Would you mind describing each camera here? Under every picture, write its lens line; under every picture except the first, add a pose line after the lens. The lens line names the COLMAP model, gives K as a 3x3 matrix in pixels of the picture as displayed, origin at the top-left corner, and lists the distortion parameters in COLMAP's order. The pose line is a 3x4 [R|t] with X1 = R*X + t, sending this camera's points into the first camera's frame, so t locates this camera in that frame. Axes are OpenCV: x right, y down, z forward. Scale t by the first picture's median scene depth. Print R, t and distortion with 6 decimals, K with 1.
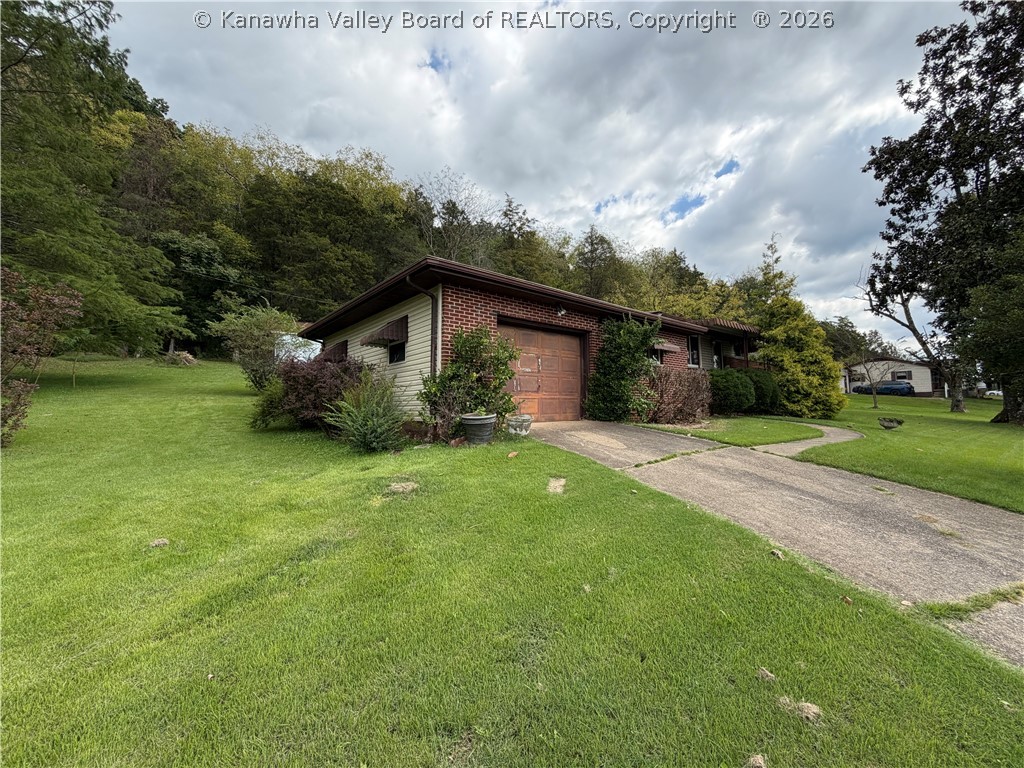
lens RADIAL K [[410.9, 0, 513.1], [0, 410.9, 381.0], [0, 0, 1]] dist [0.009717, 0.000923]
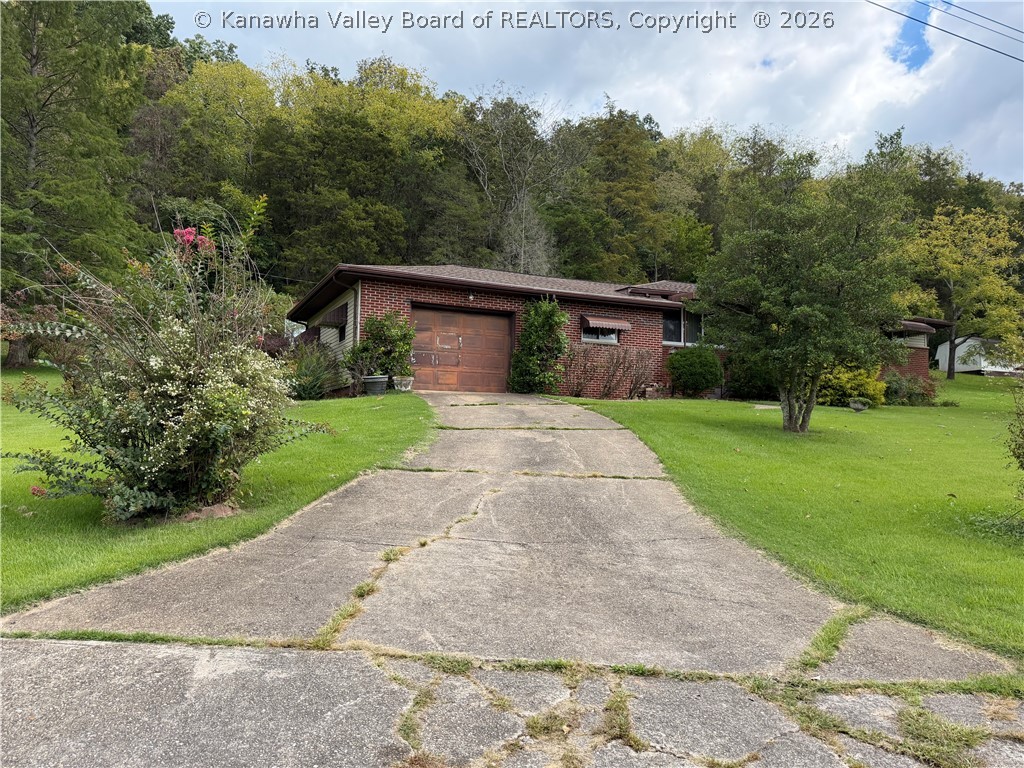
lens RADIAL K [[713.5, 0, 513.0], [0, 713.5, 387.8], [0, 0, 1]] dist [0.033602, -0.015330]
pose [[0.969683, 0.007145, -0.244264, 0.209285], [-0.006655, 0.999974, 0.002830, 0.024304], [0.244277, -0.001119, 0.969705, -0.268843]]
